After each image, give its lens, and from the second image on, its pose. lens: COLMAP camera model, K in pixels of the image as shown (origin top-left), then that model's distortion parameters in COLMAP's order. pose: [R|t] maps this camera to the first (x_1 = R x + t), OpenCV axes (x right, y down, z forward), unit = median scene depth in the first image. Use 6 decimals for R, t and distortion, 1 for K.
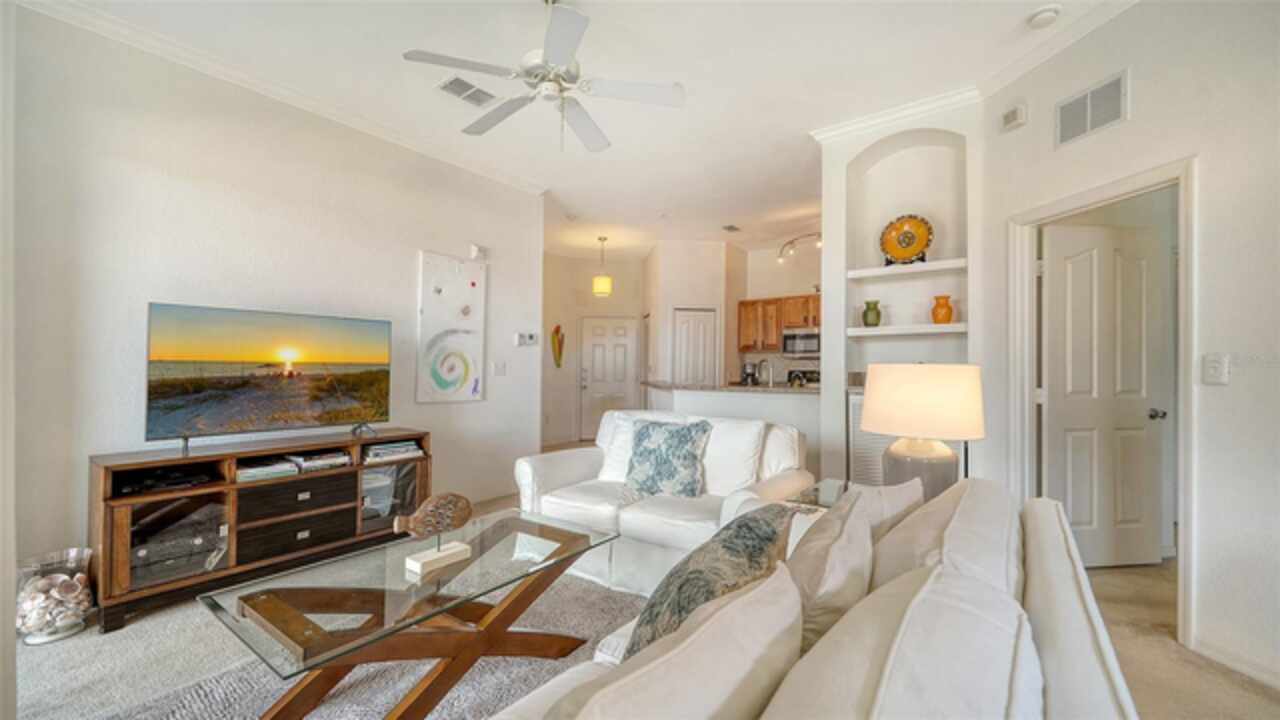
lens RADIAL K [[489.8, 0, 640.0], [0, 489.8, 360.0], [0, 0, 1]] dist [0.001041, 0.000090]
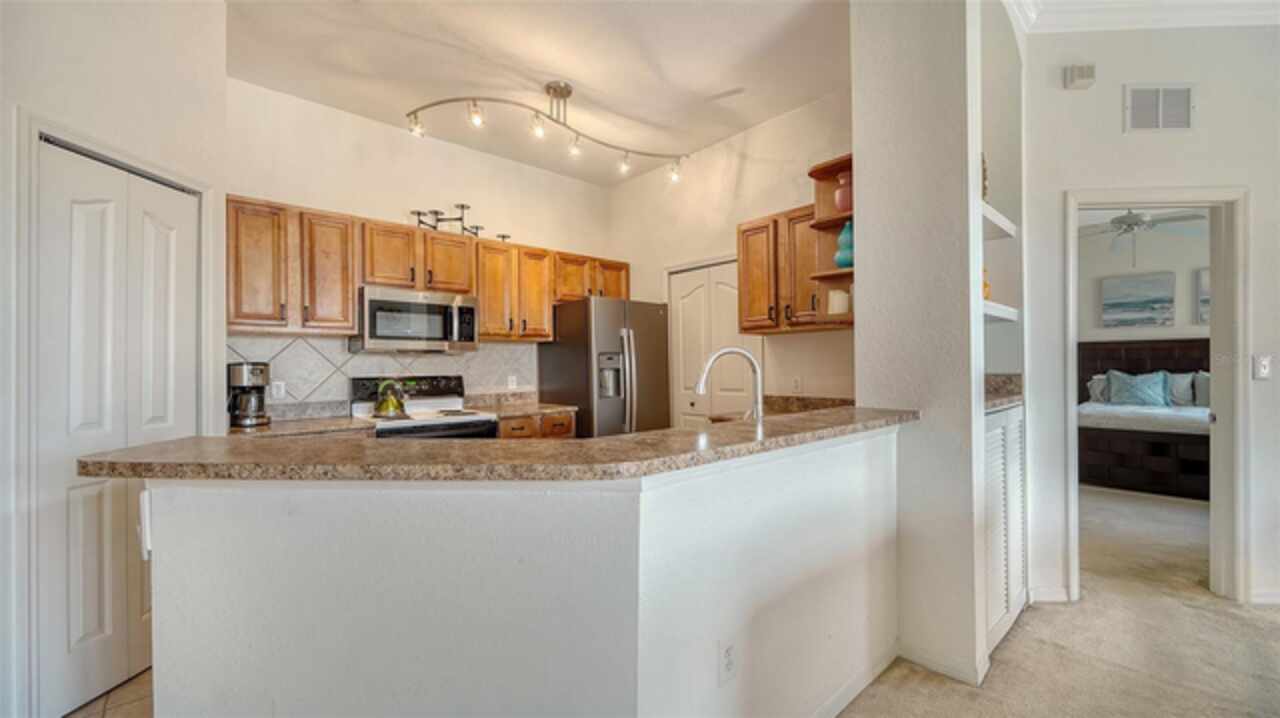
lens RADIAL K [[501.2, 0, 640.0], [0, 501.2, 359.0], [0, 0, 1]] dist [0.001076, 0.000055]
pose [[0.208463, 0.007595, 0.978001, -0.214786], [-0.005040, 0.999965, -0.006691, 0.012138], [-0.978017, -0.003534, 0.208494, 1.295300]]
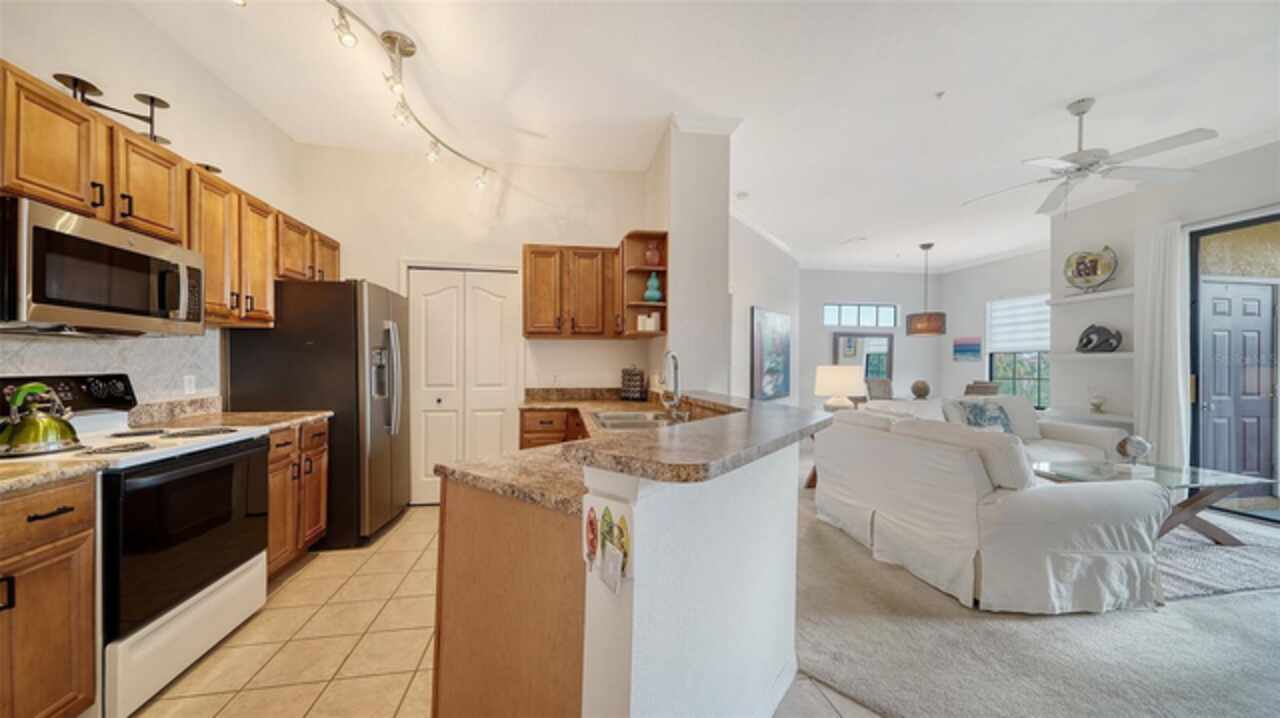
lens RADIAL K [[443.2, 0, 642.9], [0, 443.2, 361.9], [0, 0, 1]] dist [-0.000230, -0.000034]
pose [[-0.723784, -0.003824, 0.690016, -0.122936], [-0.017698, 0.999759, -0.013024, 0.022163], [-0.689800, -0.021638, -0.723676, 1.871089]]
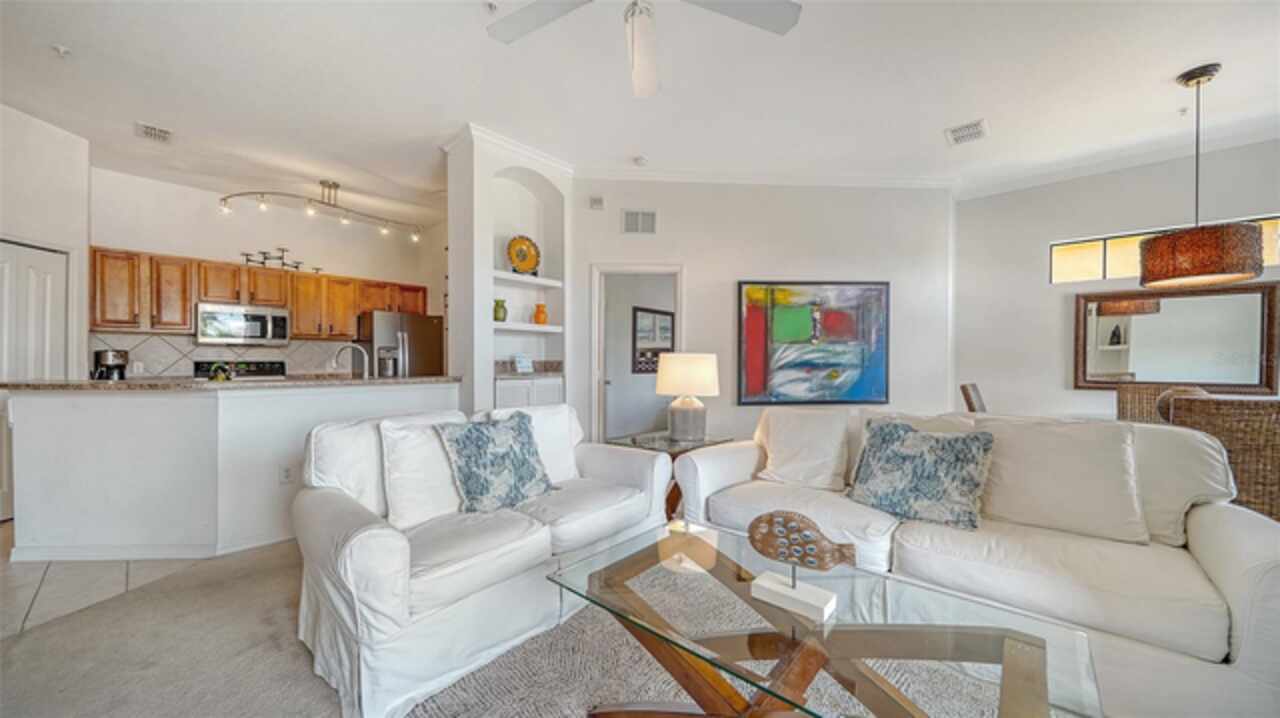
lens RADIAL K [[448.5, 0, 631.8], [0, 448.5, 361.0], [0, 0, 1]] dist [-0.001711, -0.000183]
pose [[0.106841, -0.000031, 0.994276, -0.576442], [-0.016245, 0.999866, 0.001776, 0.020281], [-0.994143, -0.016342, 0.106826, 0.594569]]
